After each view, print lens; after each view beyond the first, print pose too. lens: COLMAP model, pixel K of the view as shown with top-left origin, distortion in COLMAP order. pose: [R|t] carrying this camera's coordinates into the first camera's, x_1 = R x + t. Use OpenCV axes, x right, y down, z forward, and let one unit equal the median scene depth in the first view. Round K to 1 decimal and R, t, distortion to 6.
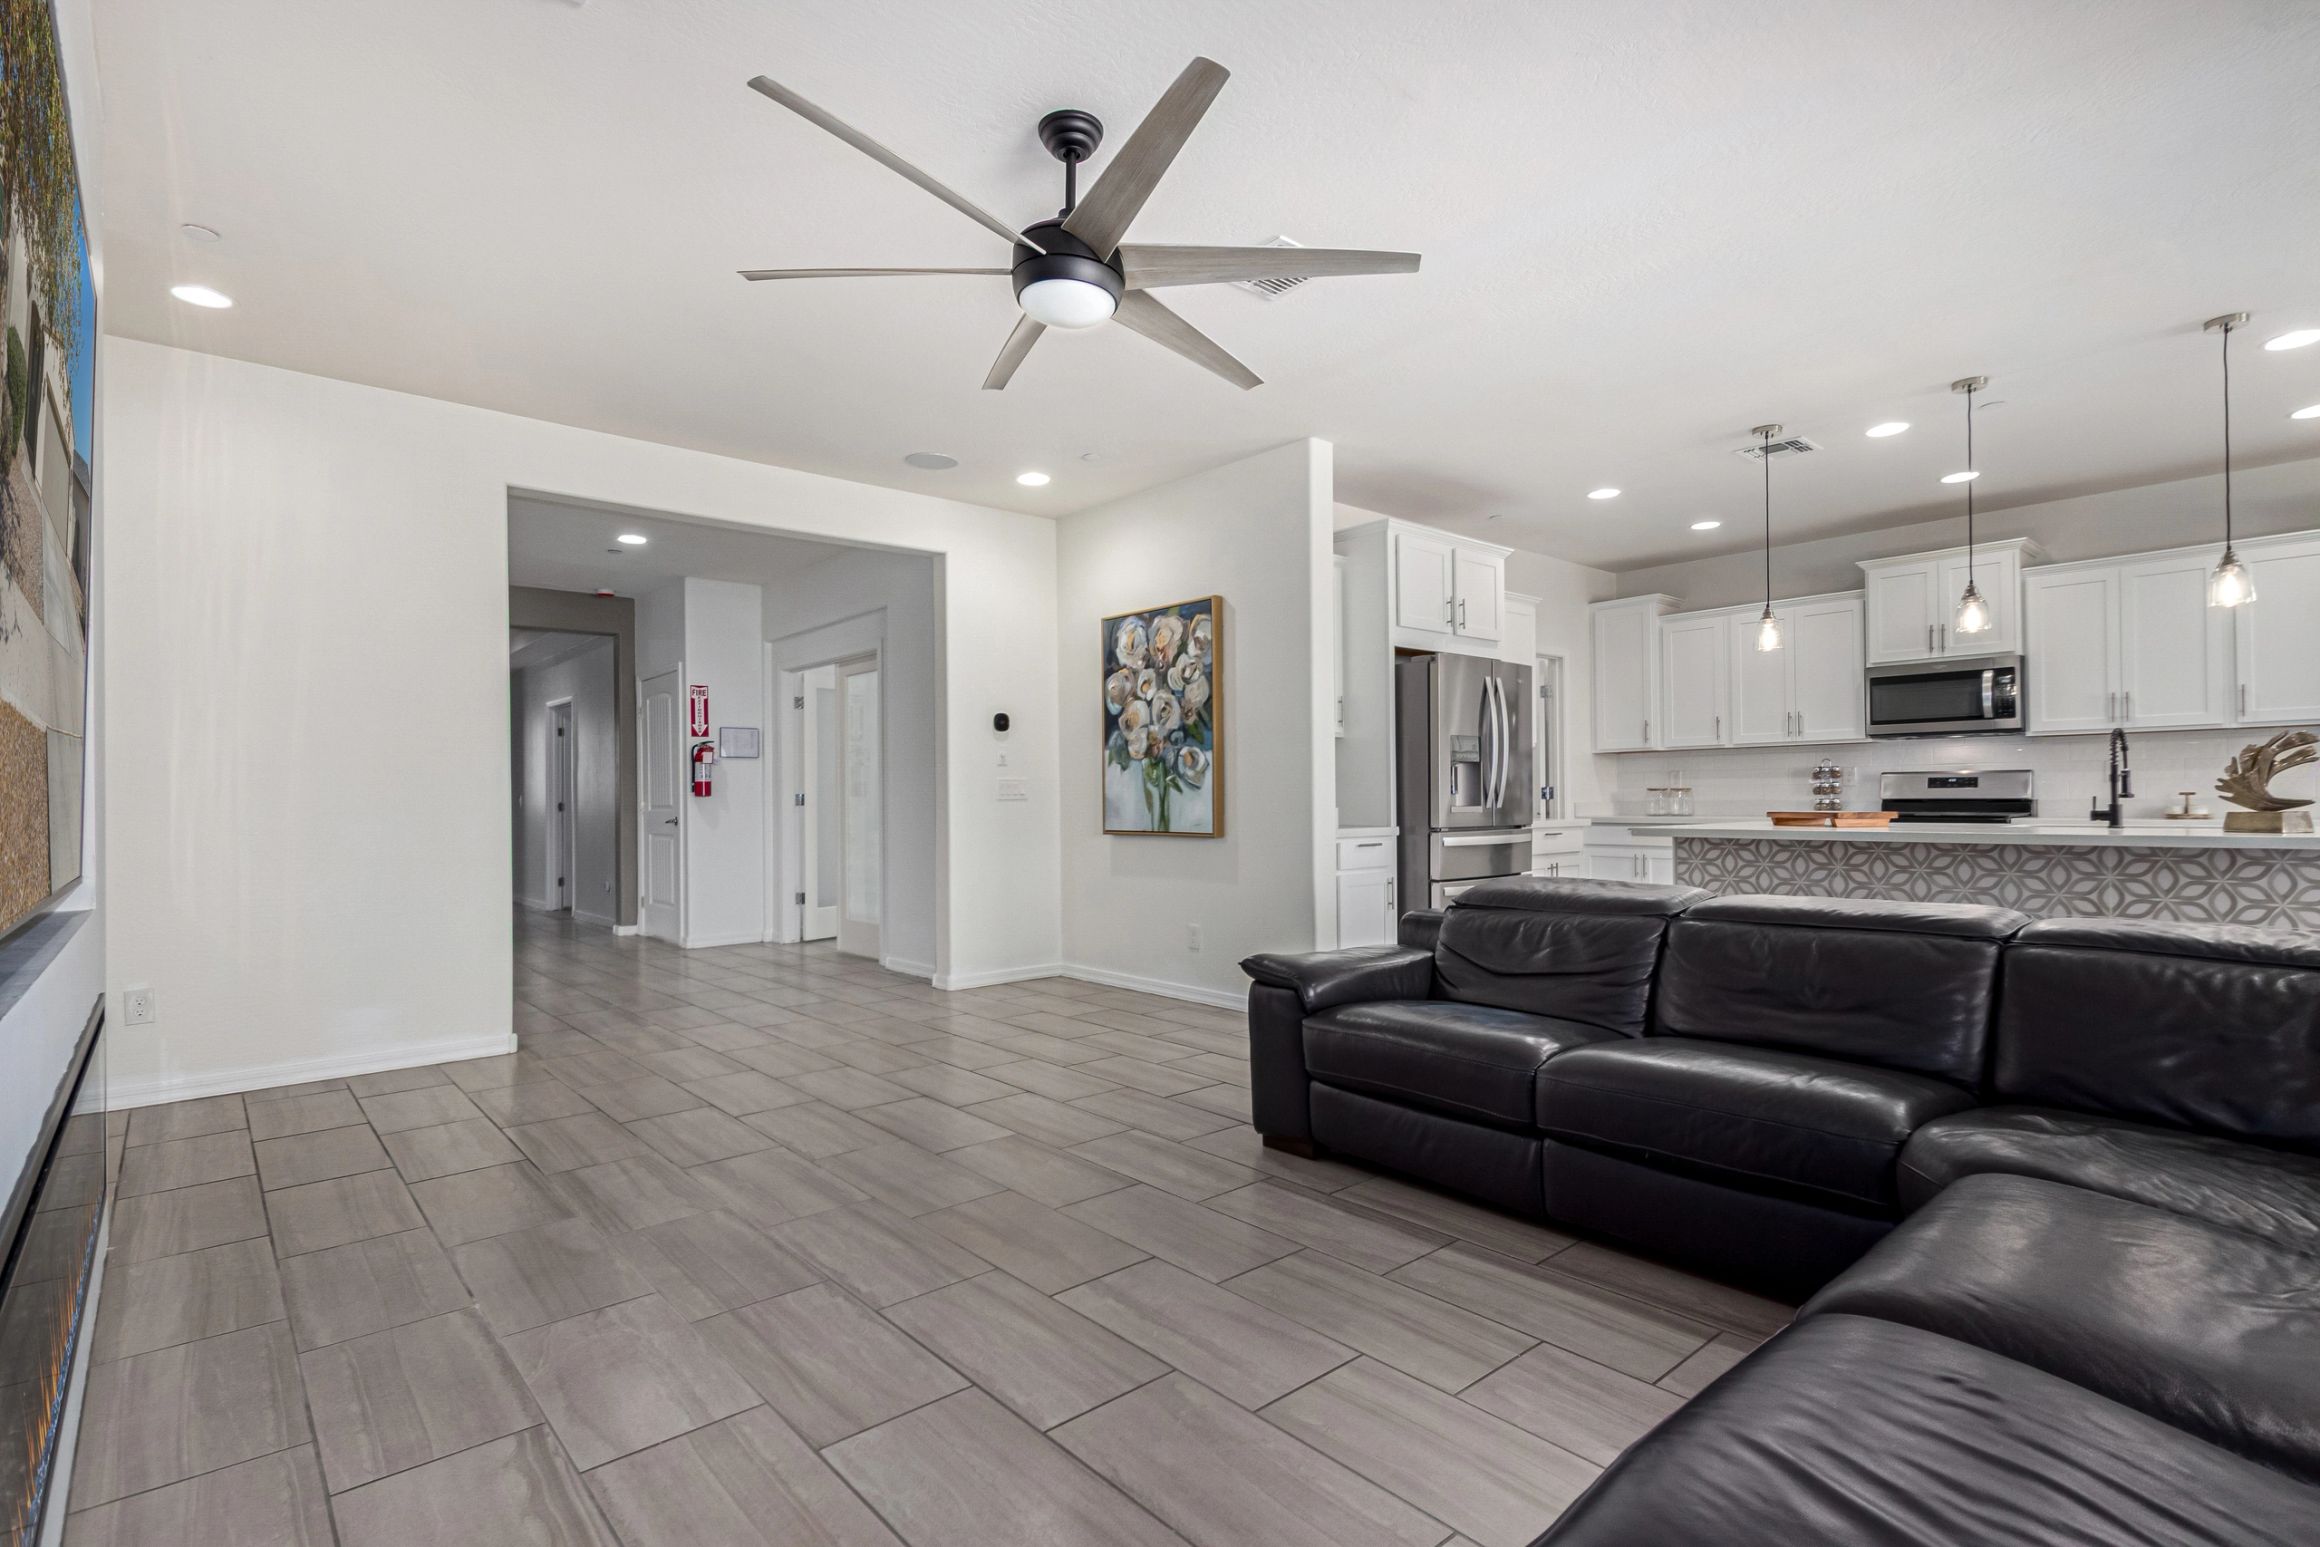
lens RADIAL K [[1101.5, 0, 1161.8], [0, 1101.5, 791.5], [0, 0, 1]] dist [0.007373, 0.000269]
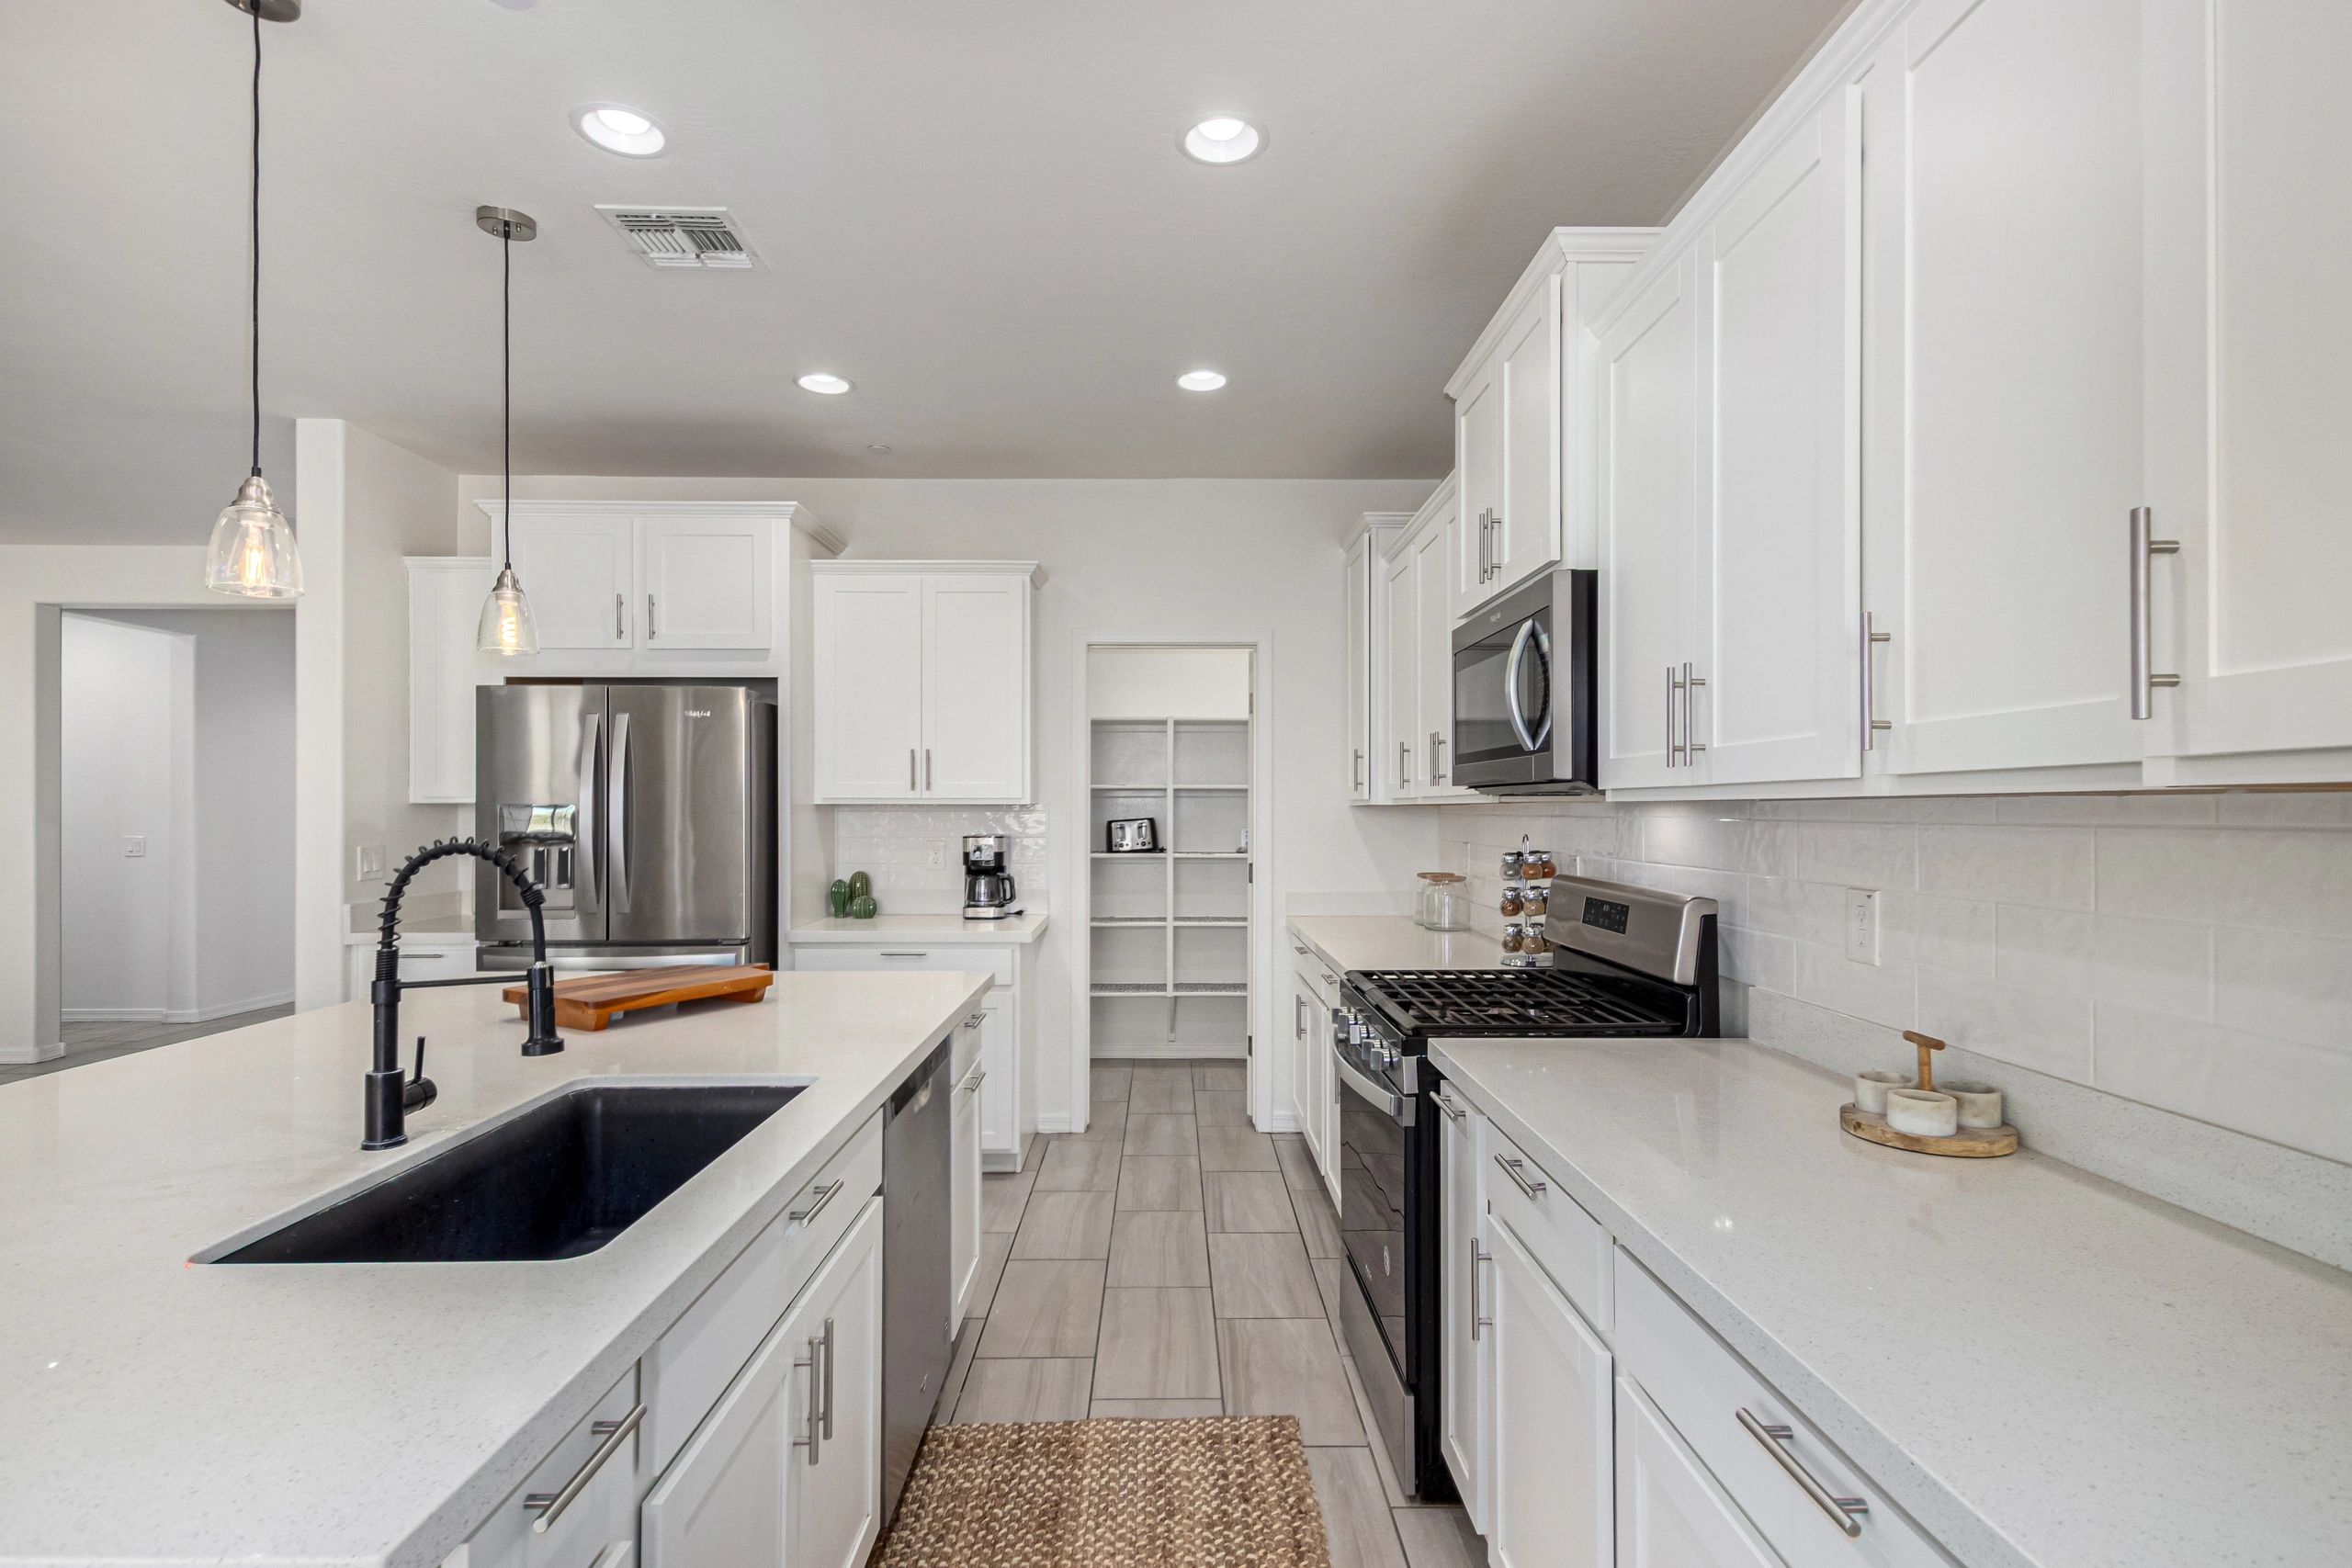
lens RADIAL K [[1138.3, 0, 1171.7], [0, 1138.3, 801.8], [0, 0, 1]] dist [0.003324, 0.000233]
pose [[0.761197, 0.006539, -0.648487, 1.017537], [-0.004933, 0.999979, 0.004293, -0.057183], [0.648502, -0.000068, 0.761213, 0.722094]]
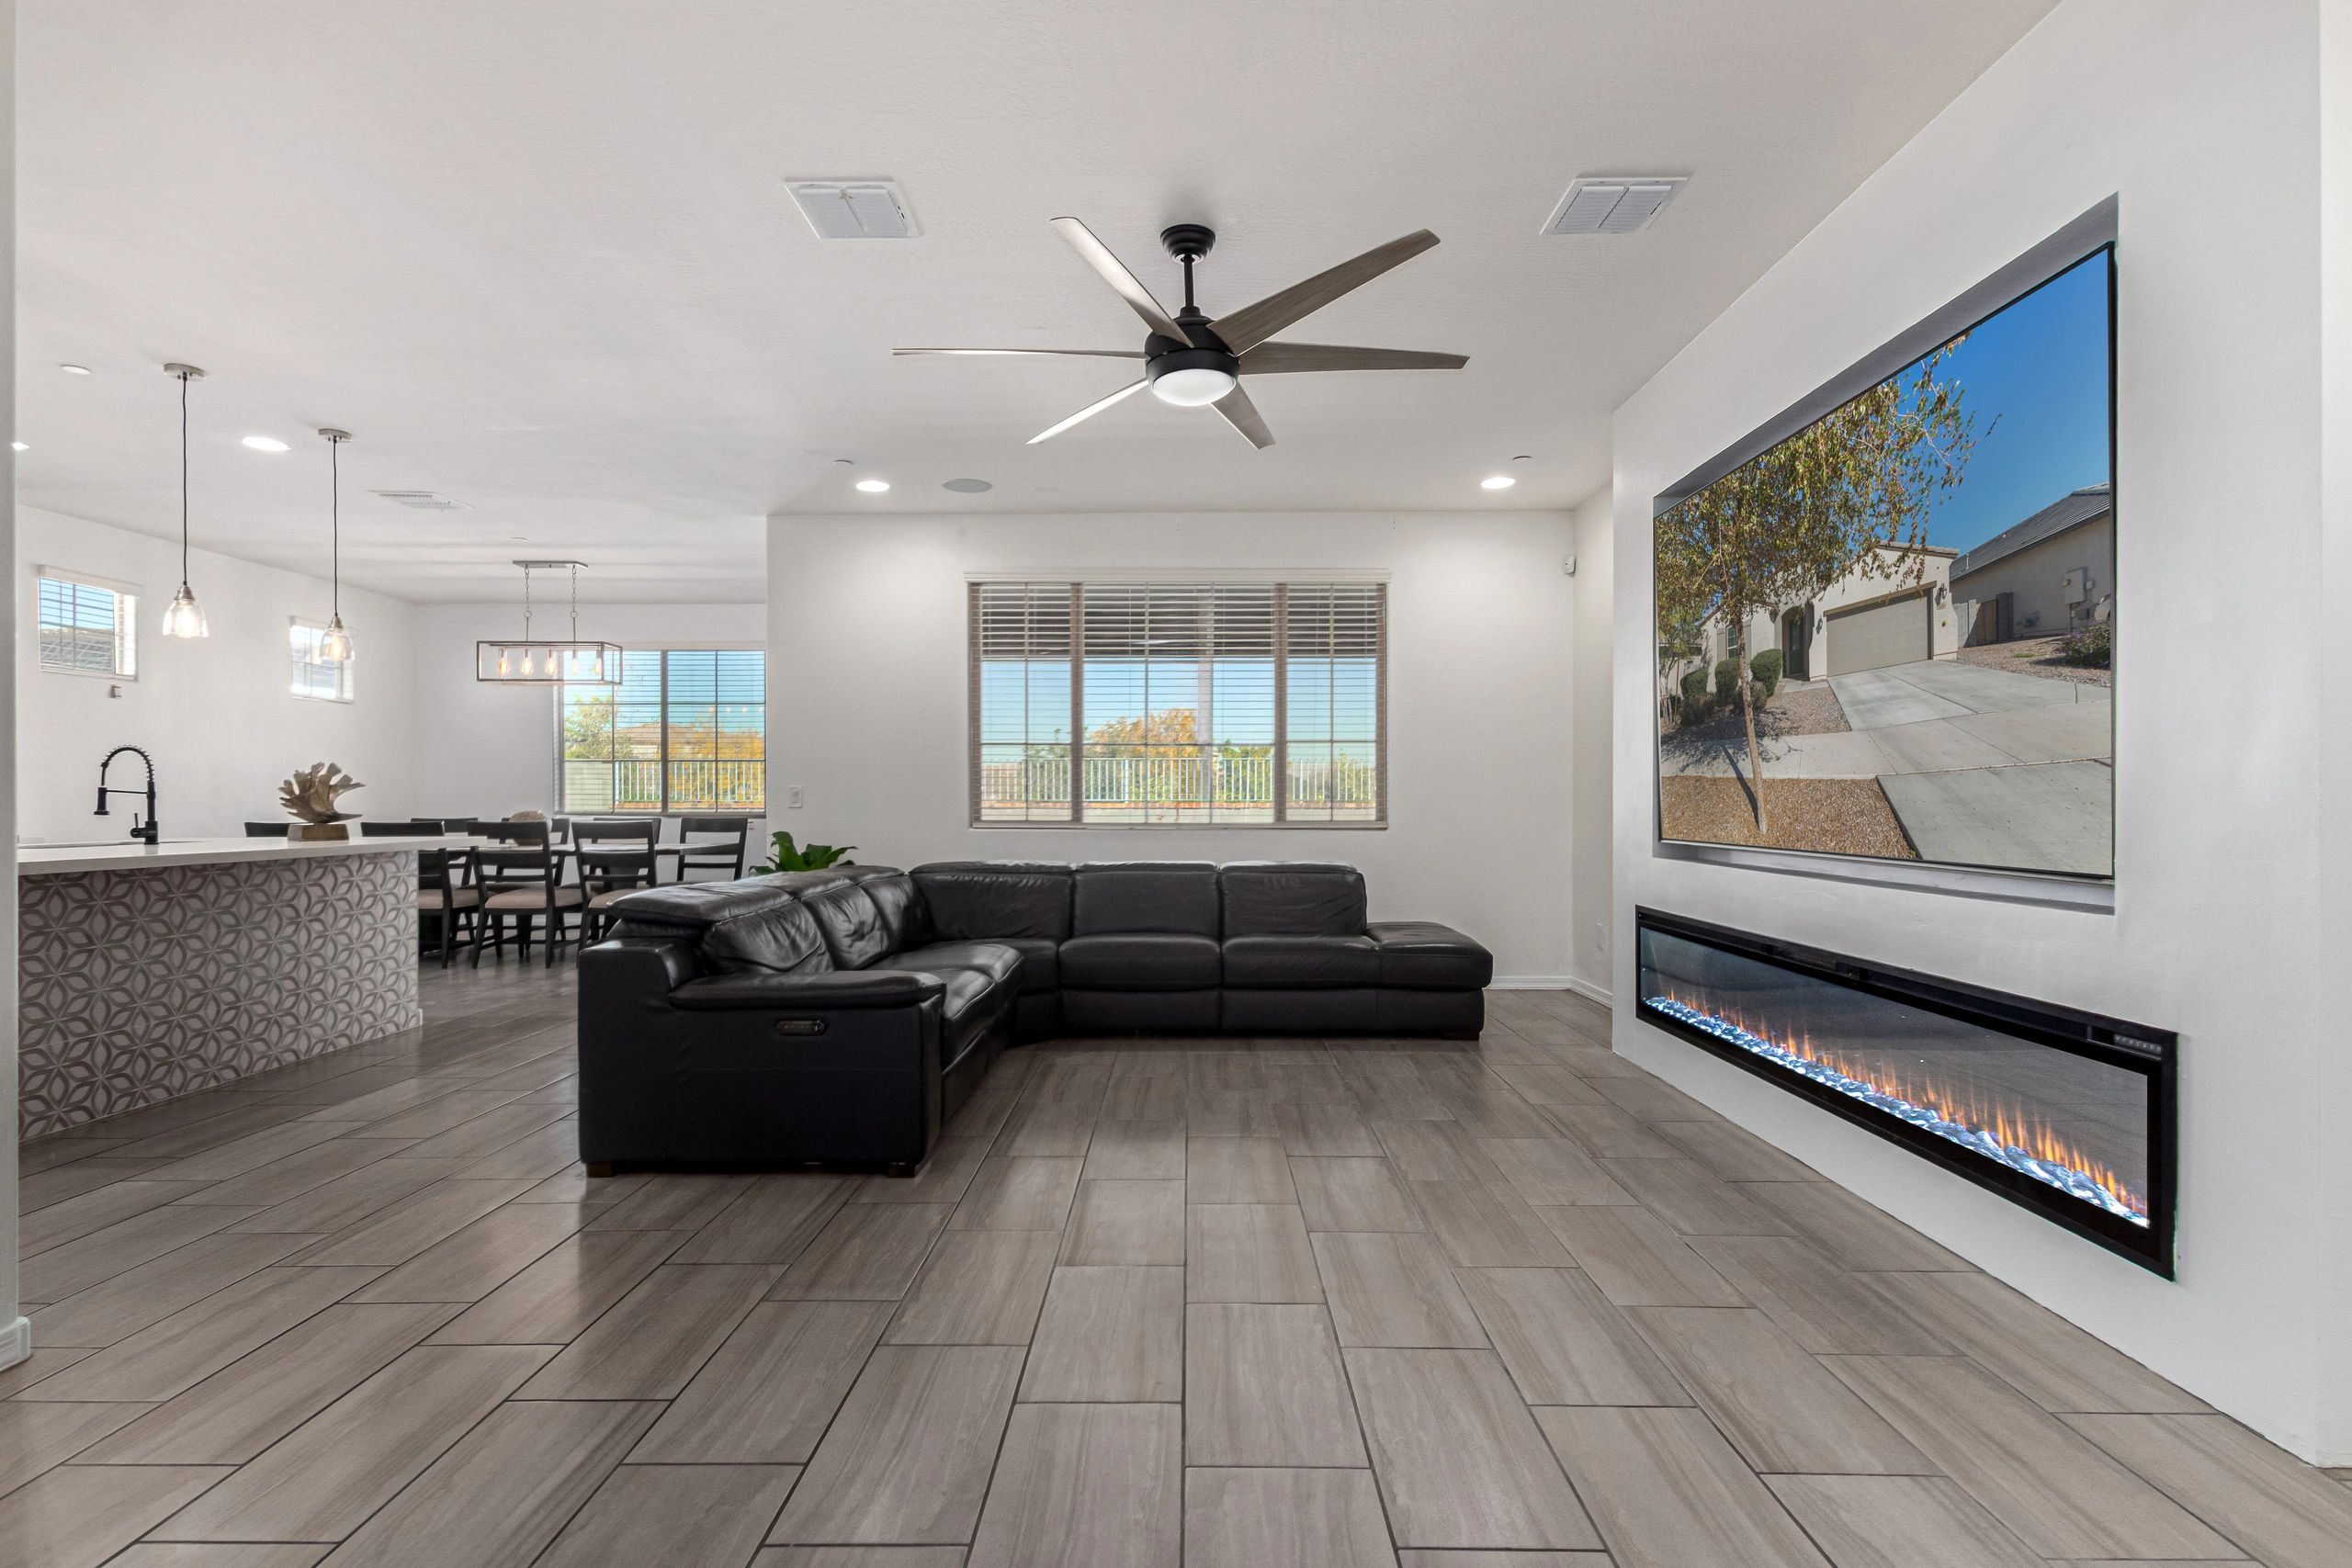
lens RADIAL K [[1164.8, 0, 1170.7], [0, 1164.8, 807.4], [0, 0, 1]] dist [0.030515, -0.015992]
pose [[-0.743736, 0.006925, 0.668438, -0.439425], [0.005741, 0.999976, -0.003971, 0.007124], [-0.668449, 0.000884, -0.743758, 0.950175]]
